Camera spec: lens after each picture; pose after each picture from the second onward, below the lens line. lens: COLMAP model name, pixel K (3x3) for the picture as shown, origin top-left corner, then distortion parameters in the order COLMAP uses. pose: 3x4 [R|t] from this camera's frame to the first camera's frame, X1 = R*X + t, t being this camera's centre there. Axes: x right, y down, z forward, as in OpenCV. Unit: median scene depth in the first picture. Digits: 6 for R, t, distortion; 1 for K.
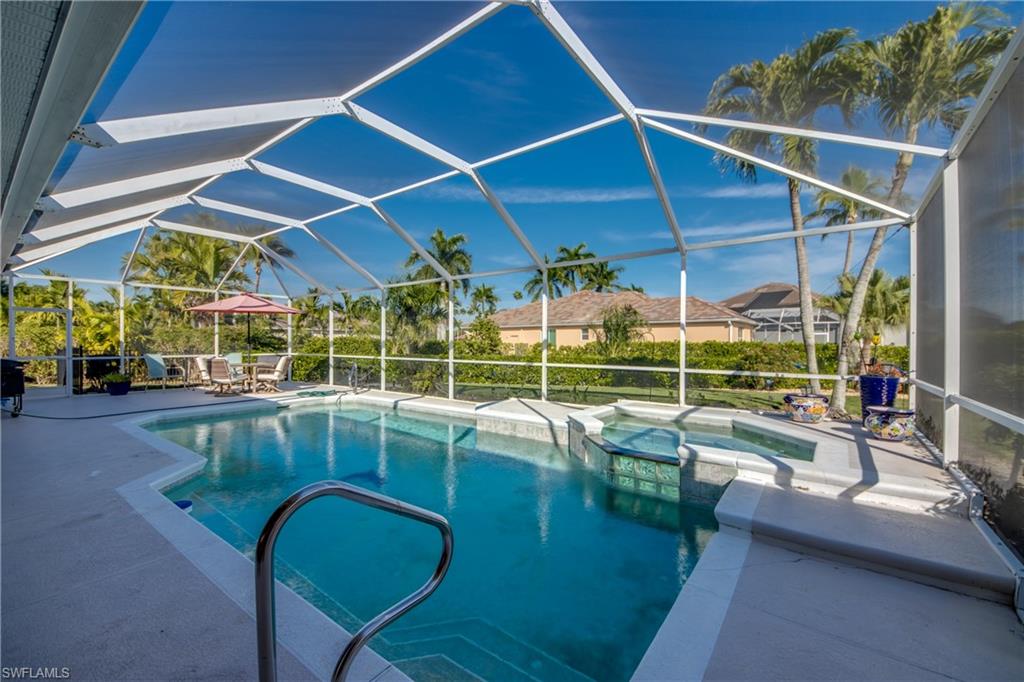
lens RADIAL K [[417.4, 0, 508.7], [0, 417.4, 342.4], [0, 0, 1]] dist [0.000243, -0.000843]
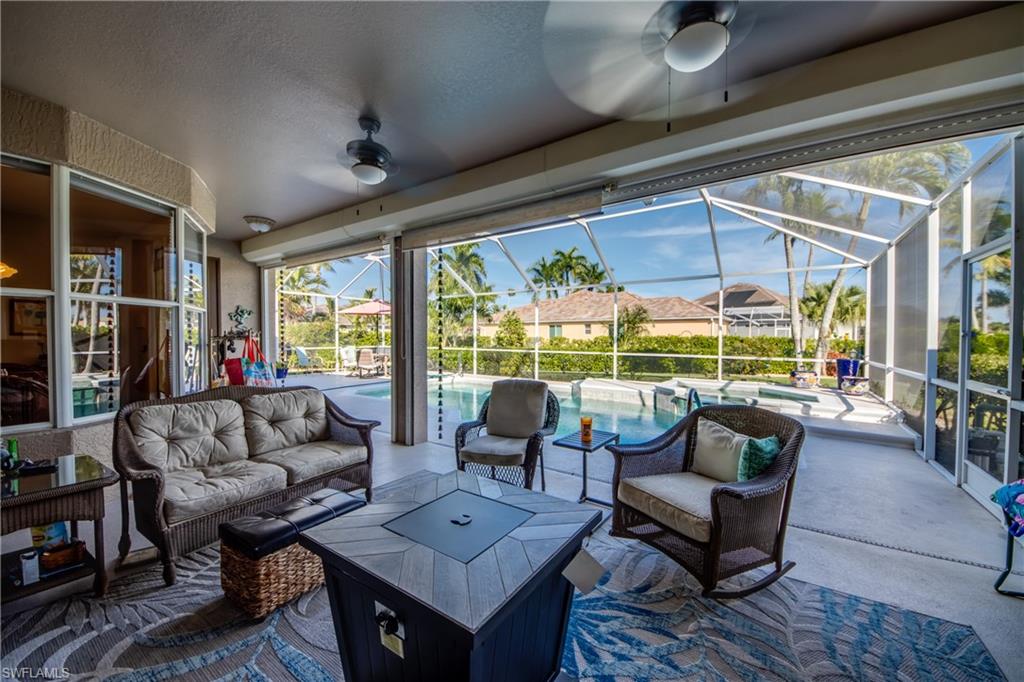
lens RADIAL K [[393.0, 0, 515.1], [0, 393.0, 342.5], [0, 0, 1]] dist [-0.003844, 0.000011]
pose [[0.998492, -0.000975, 0.054892, -0.302422], [0.000013, 0.999846, 0.017534, -0.007117], [-0.054900, -0.017506, 0.998338, -0.280370]]
